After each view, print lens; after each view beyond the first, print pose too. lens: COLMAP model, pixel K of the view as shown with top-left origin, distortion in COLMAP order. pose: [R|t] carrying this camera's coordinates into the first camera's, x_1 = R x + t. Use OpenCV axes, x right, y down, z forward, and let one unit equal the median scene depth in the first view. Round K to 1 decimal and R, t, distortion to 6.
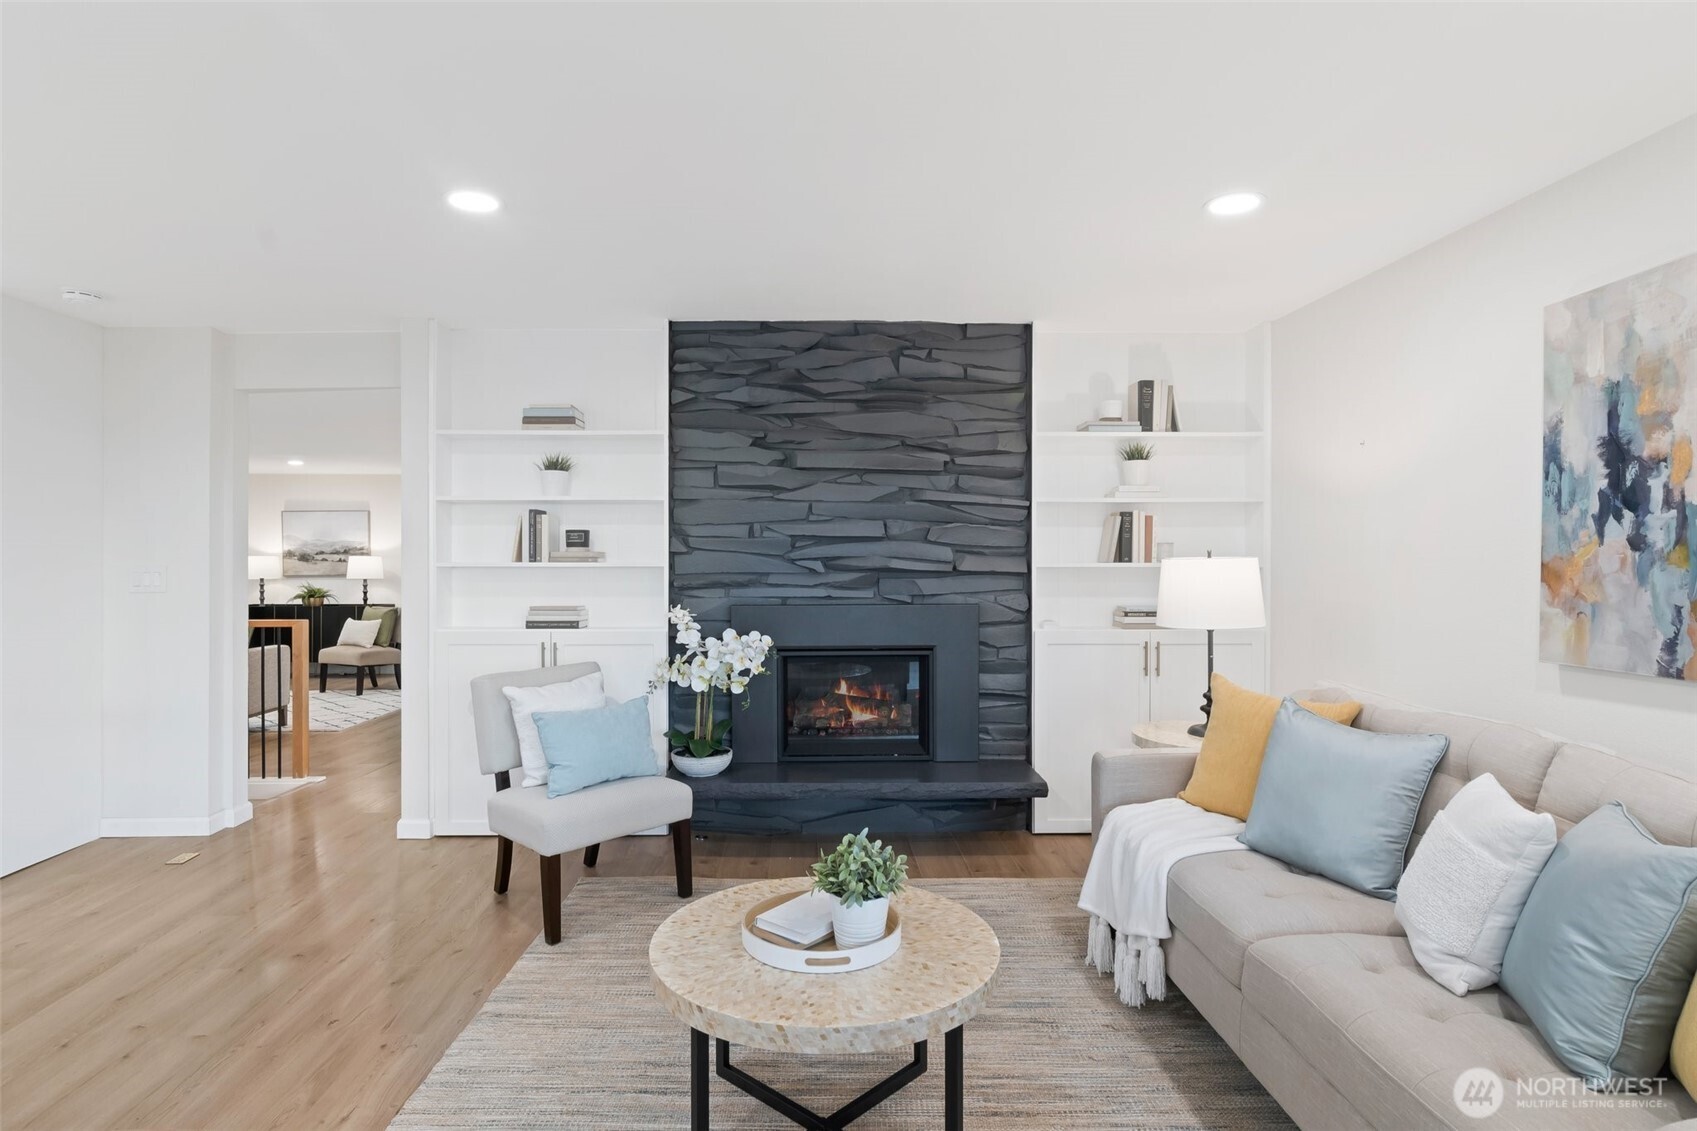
lens RADIAL K [[908.5, 0, 820.4], [0, 908.5, 558.0], [0, 0, 1]] dist [-0.000061, -0.000670]
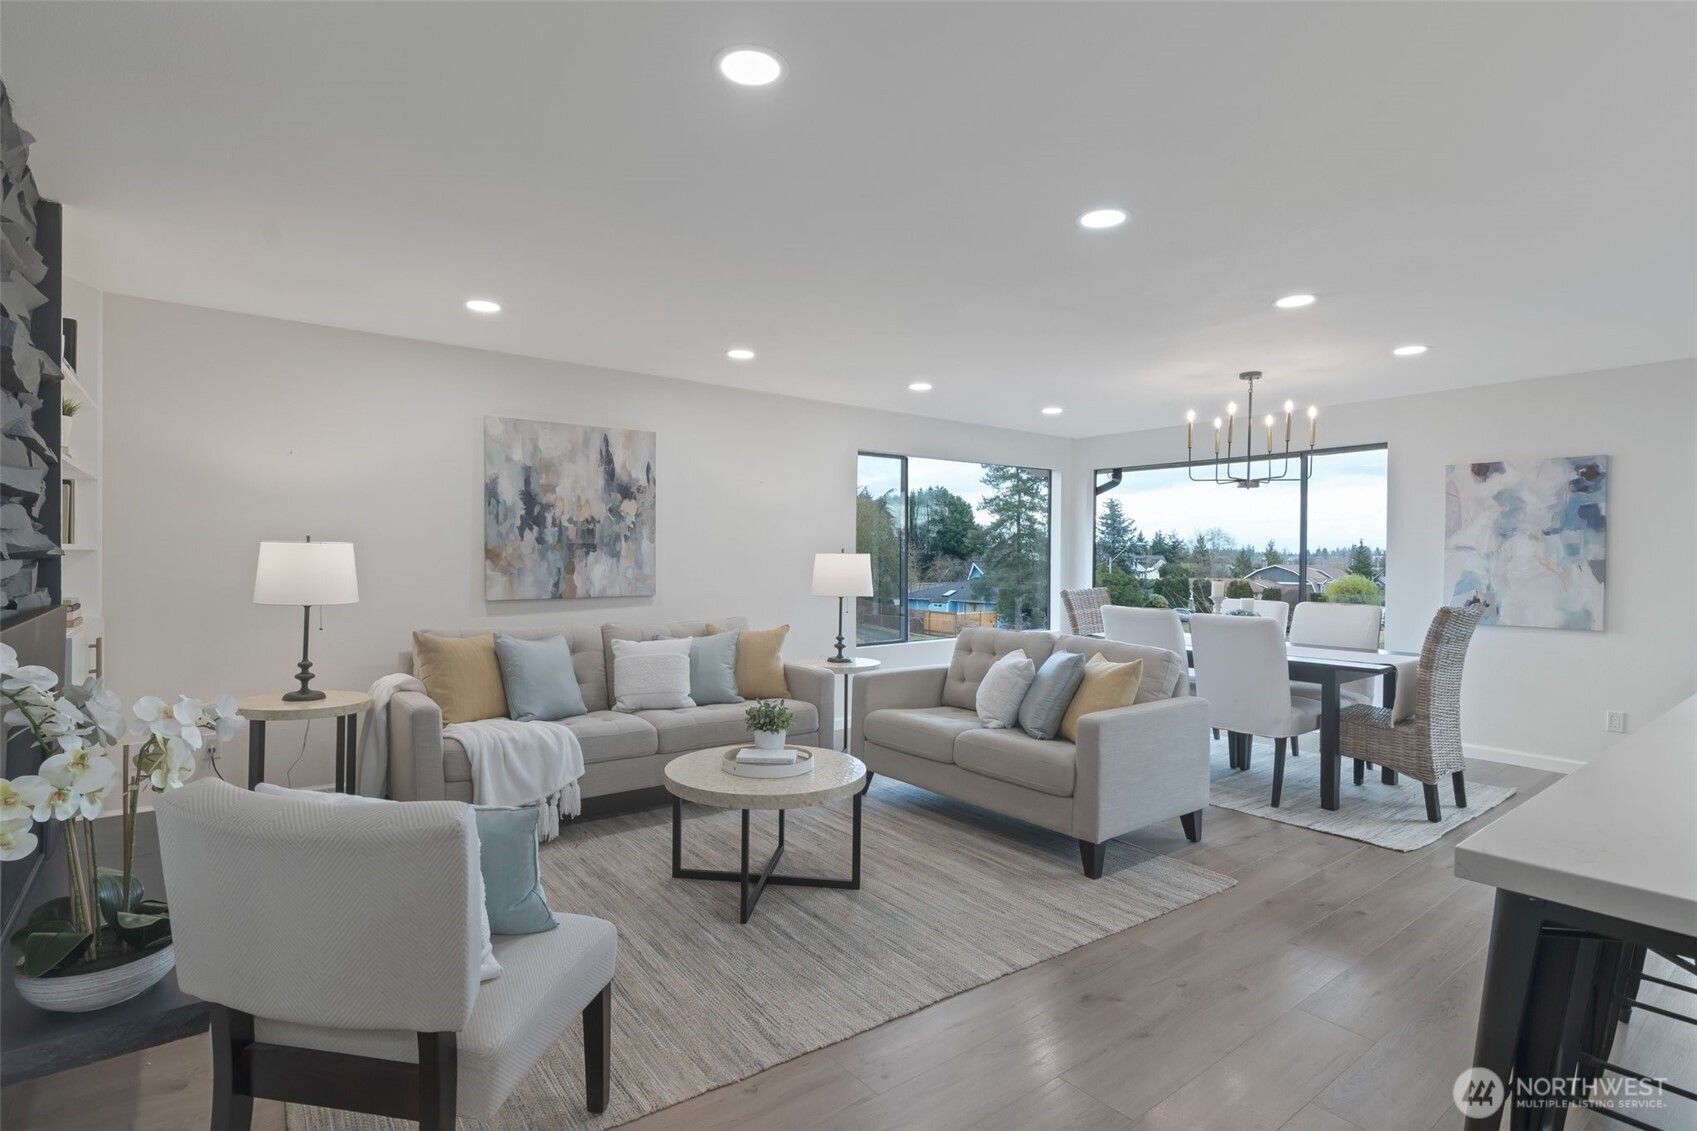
lens RADIAL K [[832.2, 0, 814.1], [0, 832.2, 554.2], [0, 0, 1]] dist [-0.002268, -0.000300]
pose [[-0.572167, -0.008477, 0.820093, -1.204250], [-0.016808, 0.999858, -0.001392, 0.008256], [-0.819965, -0.014581, -0.572229, 1.650659]]
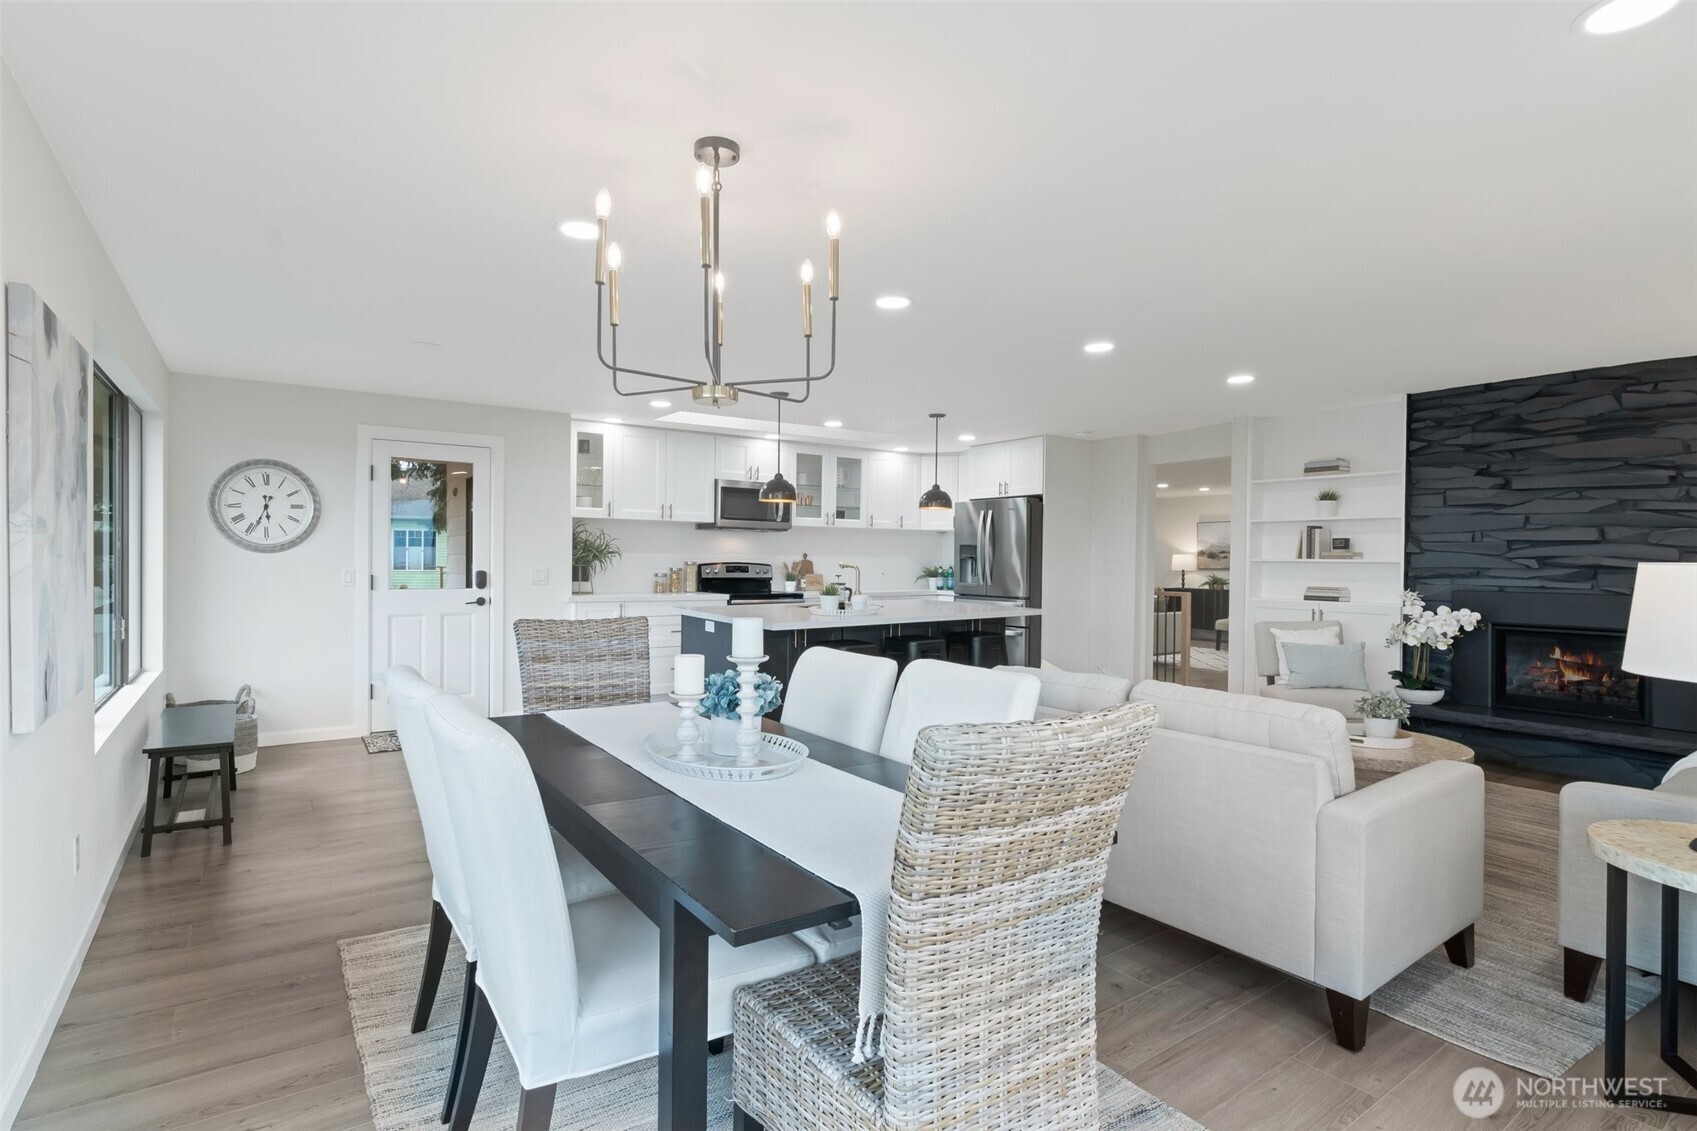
lens RADIAL K [[832.2, 0, 834.5], [0, 832.2, 569.9], [0, 0, 1]] dist [-0.002268, -0.000300]
pose [[0.563083, 0.016714, -0.826231, 0.418650], [-0.002973, 0.999830, 0.018200, -0.000472], [0.826395, -0.007792, 0.563037, -0.510730]]
